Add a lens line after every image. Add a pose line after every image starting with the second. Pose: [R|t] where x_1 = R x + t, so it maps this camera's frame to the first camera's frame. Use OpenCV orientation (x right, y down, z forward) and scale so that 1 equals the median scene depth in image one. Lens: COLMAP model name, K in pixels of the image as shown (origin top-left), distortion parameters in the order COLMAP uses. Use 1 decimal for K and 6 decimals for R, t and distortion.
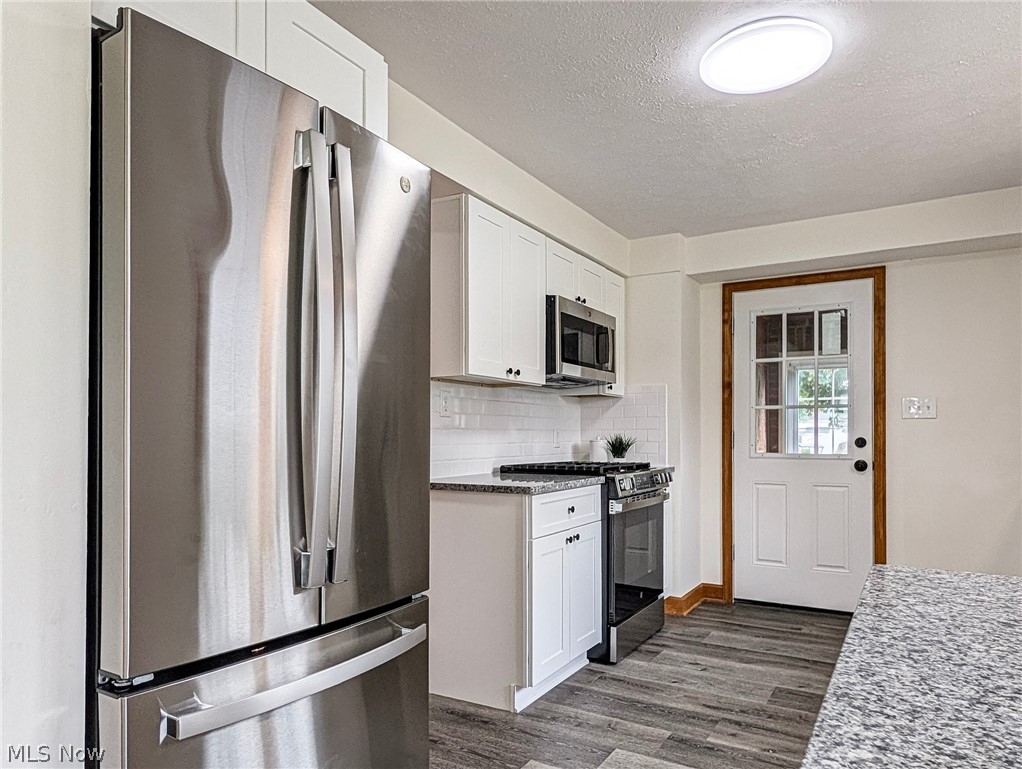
lens RADIAL K [[680.3, 0, 511.0], [0, 680.3, 384.5], [0, 0, 1]] dist [0.003298, 0.000615]
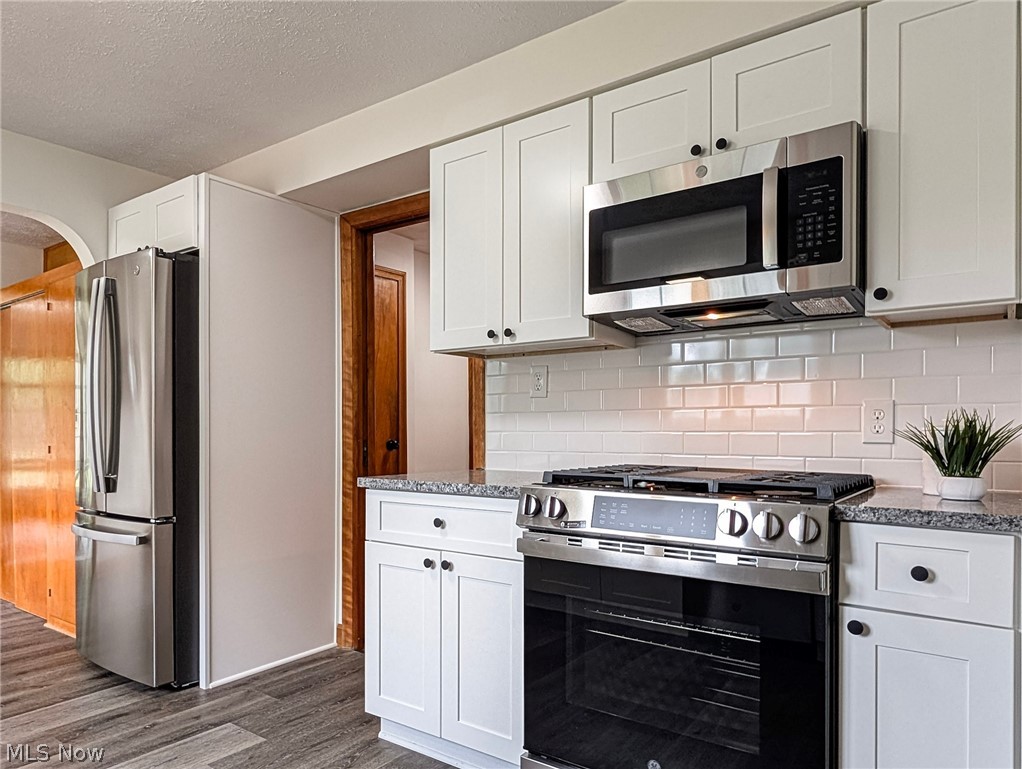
lens RADIAL K [[680.3, 0, 511.0], [0, 680.3, 384.5], [0, 0, 1]] dist [0.003298, 0.000615]
pose [[-0.094290, -0.067506, -0.993253, 0.734921], [0.071452, 0.994667, -0.074385, 0.092533], [0.992977, -0.077983, -0.088963, 1.069282]]
